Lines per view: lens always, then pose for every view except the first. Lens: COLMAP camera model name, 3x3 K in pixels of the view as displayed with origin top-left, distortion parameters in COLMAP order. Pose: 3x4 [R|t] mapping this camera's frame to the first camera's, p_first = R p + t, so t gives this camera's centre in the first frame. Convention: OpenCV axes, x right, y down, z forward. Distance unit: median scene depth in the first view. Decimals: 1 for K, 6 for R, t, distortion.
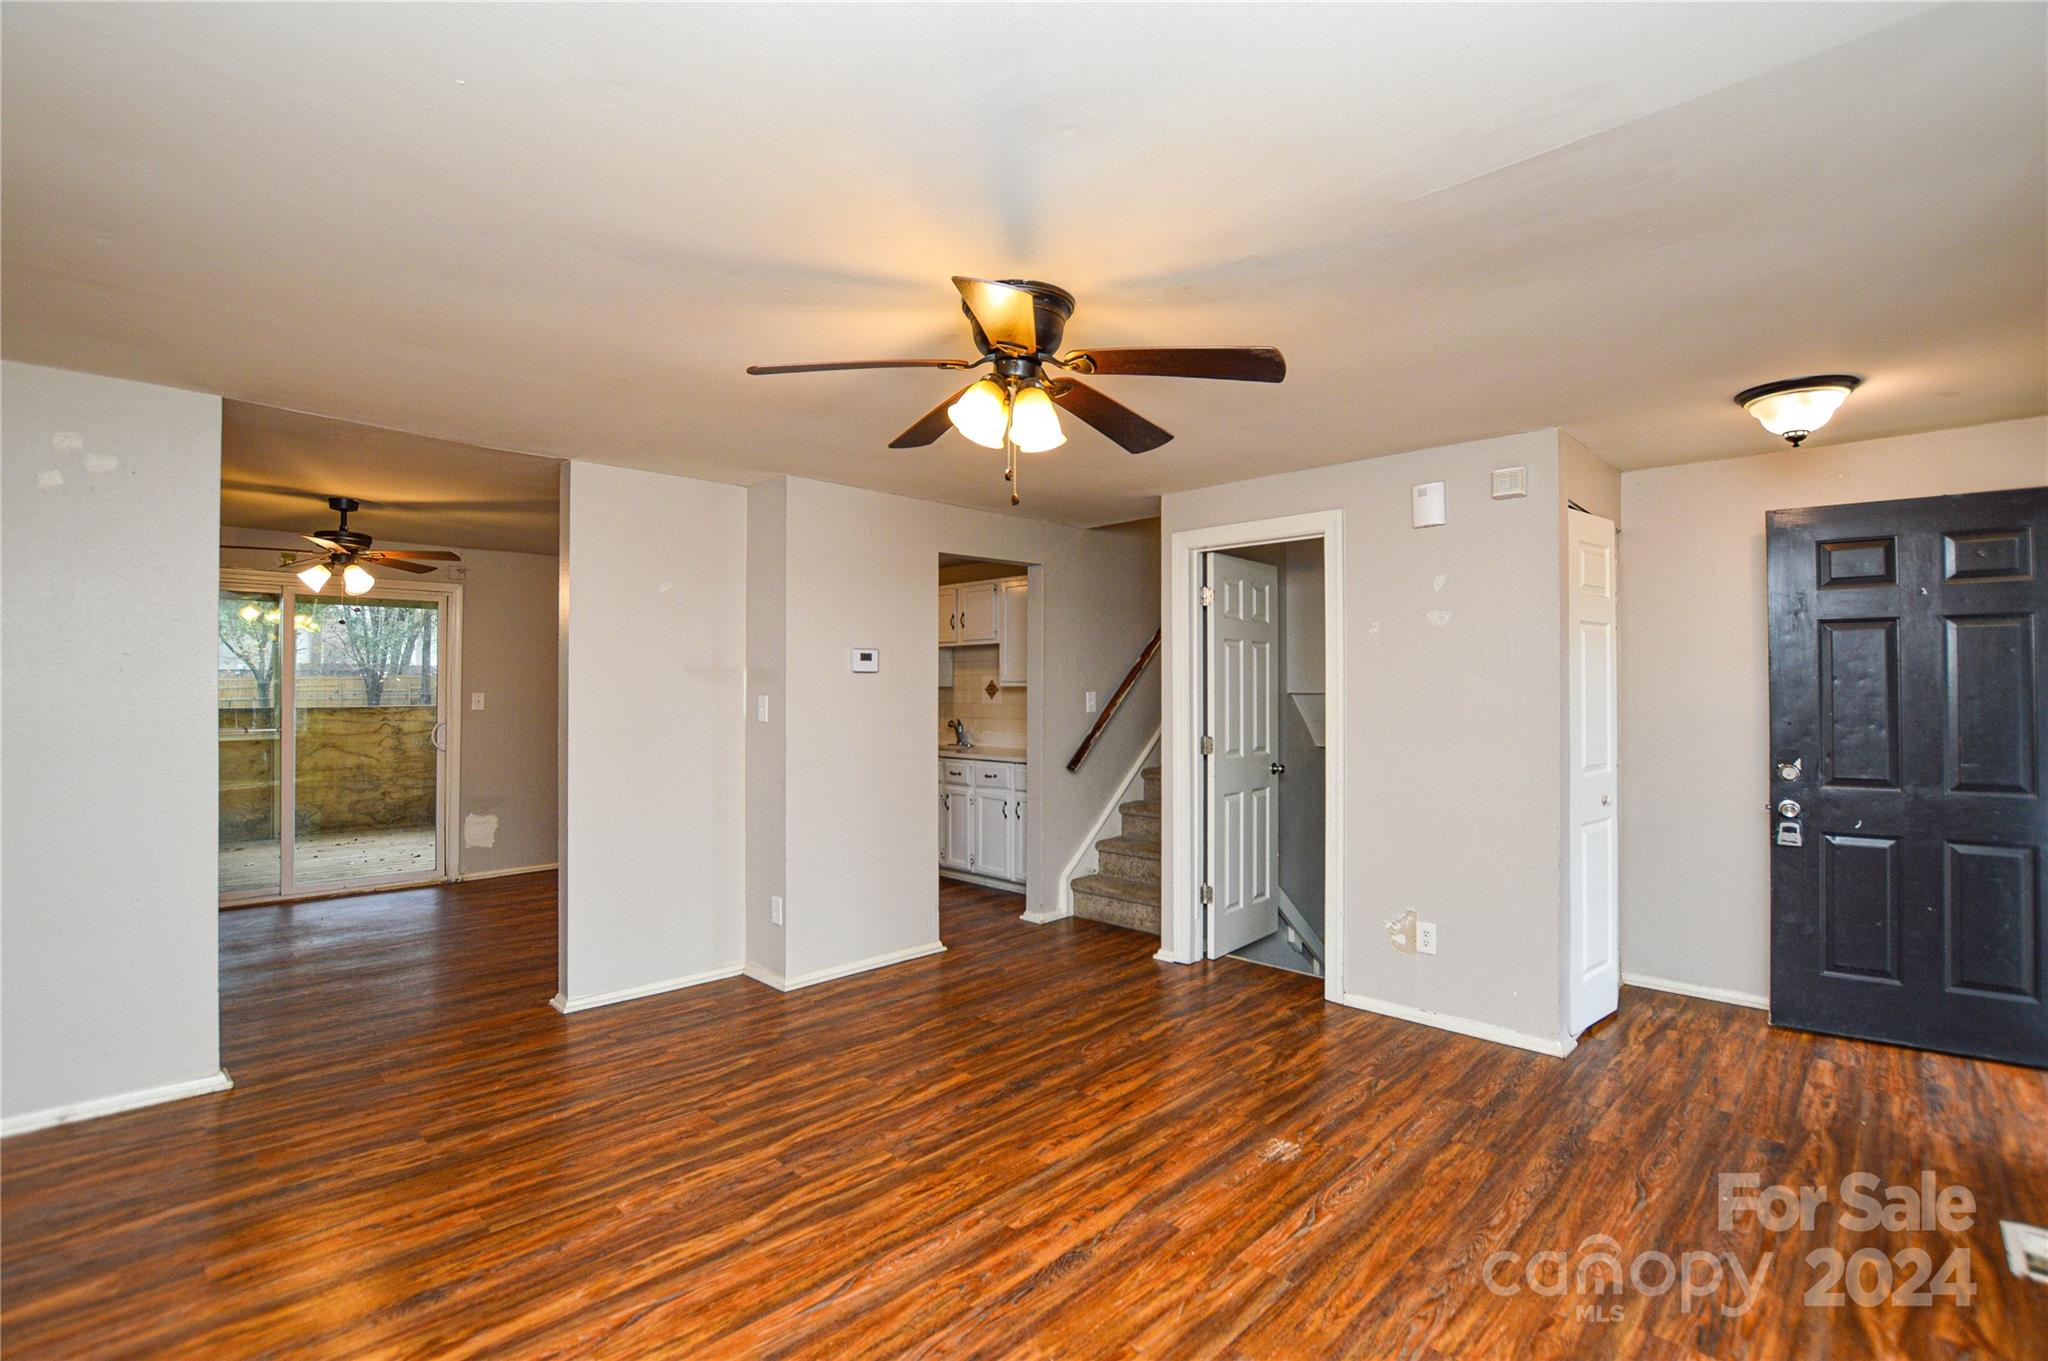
lens RADIAL K [[929.6, 0, 1012.0], [0, 929.6, 669.7], [0, 0, 1]] dist [-0.027488, 0.000075]
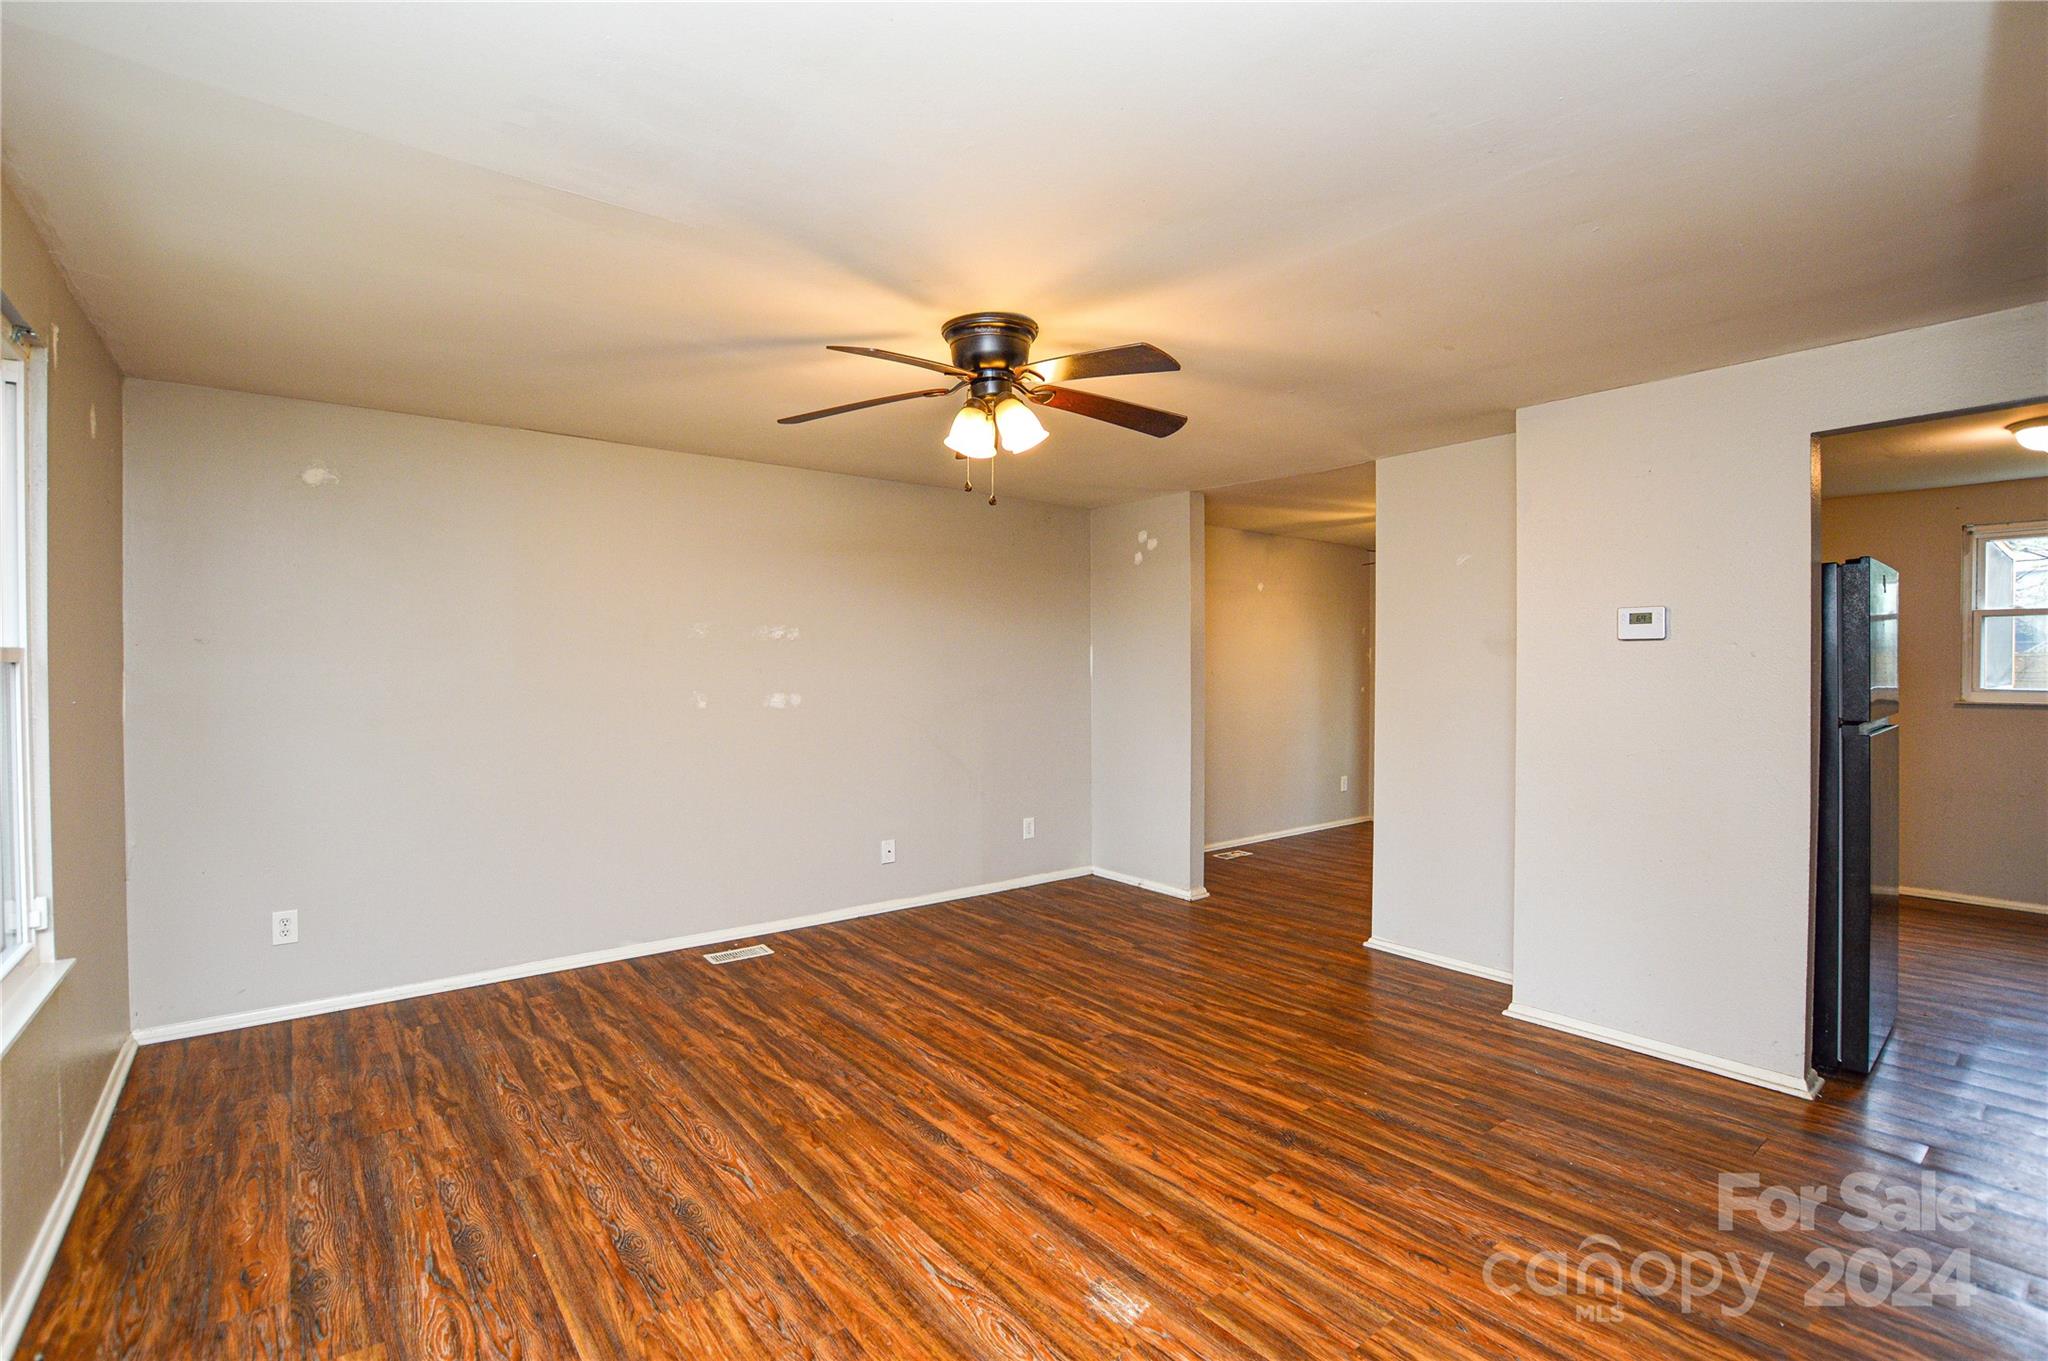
lens RADIAL K [[929.6, 0, 1020.7], [0, 929.6, 675.1], [0, 0, 1]] dist [-0.027488, 0.000075]
pose [[-0.117816, 0.009487, -0.992990, 0.961495], [0.022374, 0.999726, 0.006897, 0.023694], [0.992783, -0.021405, -0.117996, 0.973526]]
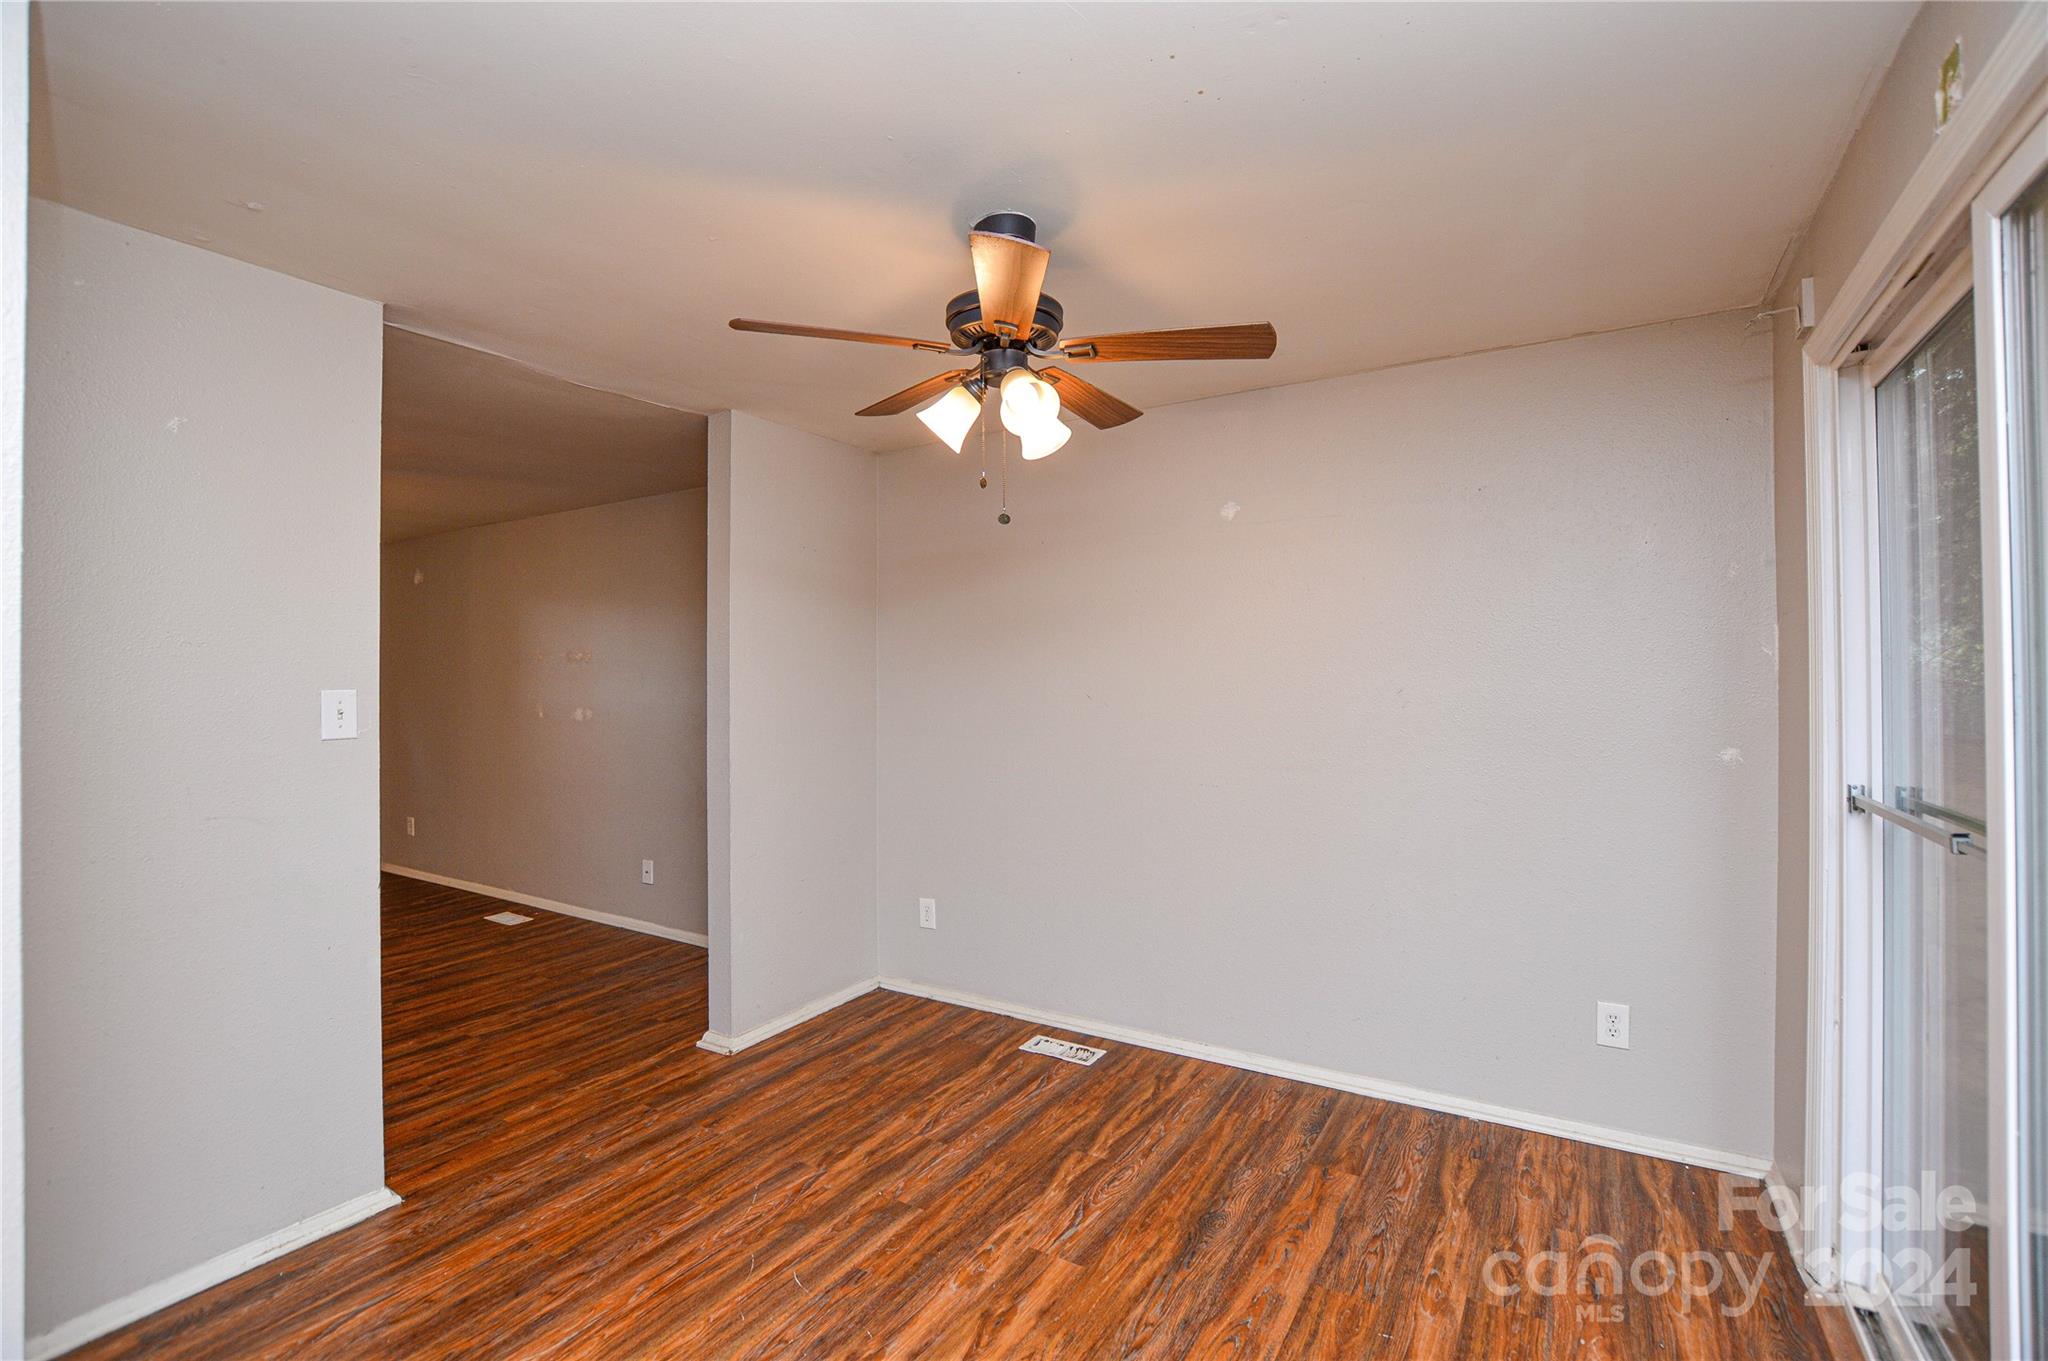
lens RADIAL K [[929.6, 0, 1026.6], [0, 929.6, 677.9], [0, 0, 1]] dist [-0.027488, 0.000075]
pose [[-0.974324, 0.012929, -0.224778, -1.094090], [0.016103, 0.999795, -0.012297, 0.035192], [0.224573, -0.015601, -0.974332, 2.380664]]
